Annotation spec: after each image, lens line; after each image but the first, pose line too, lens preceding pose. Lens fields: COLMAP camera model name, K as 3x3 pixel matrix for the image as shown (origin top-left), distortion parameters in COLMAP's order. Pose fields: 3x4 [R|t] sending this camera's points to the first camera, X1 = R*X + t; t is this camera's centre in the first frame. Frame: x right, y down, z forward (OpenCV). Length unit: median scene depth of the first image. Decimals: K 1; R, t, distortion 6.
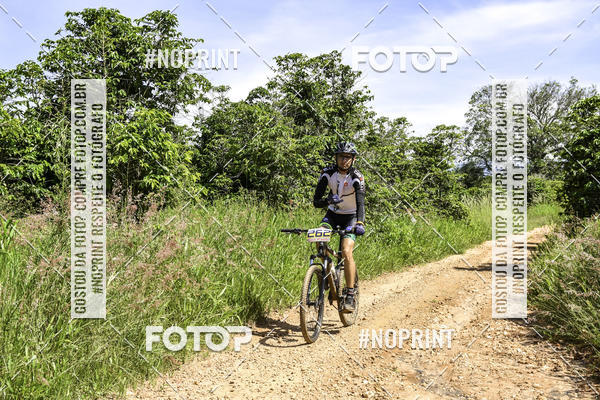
lens RADIAL K [[1265.2, 0, 303.1], [0, 1265.2, 199.6], [0, 0, 1]] dist [0.172051, 0.317080]
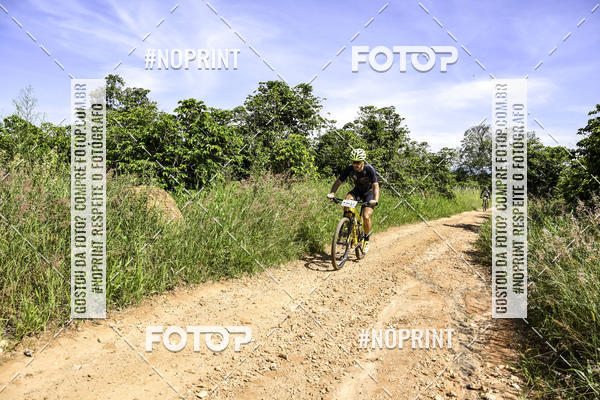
lens RADIAL K [[2514.7, 0, 300.0], [0, 2514.7, 200.3], [0, 0, 1]] dist [0.133934, 9.929723]
pose [[0.991236, 0.088028, -0.098502, 0.287333], [-0.081991, 0.994592, 0.063749, -0.215407], [0.103581, -0.055114, 0.993093, -2.921682]]
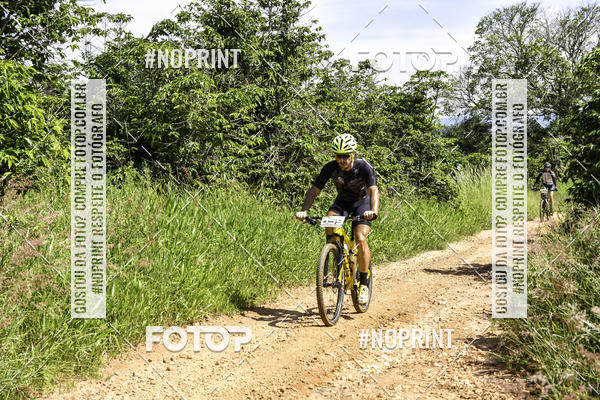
lens RADIAL K [[1456.1, 0, 298.8], [0, 1456.1, 216.1], [0, 0, 1]] dist [0.251227, 0.213494]
pose [[0.996264, 0.018492, 0.084358, -0.029774], [-0.018916, 0.999812, 0.004227, 0.021171], [-0.084264, -0.005807, 0.996427, 0.159654]]
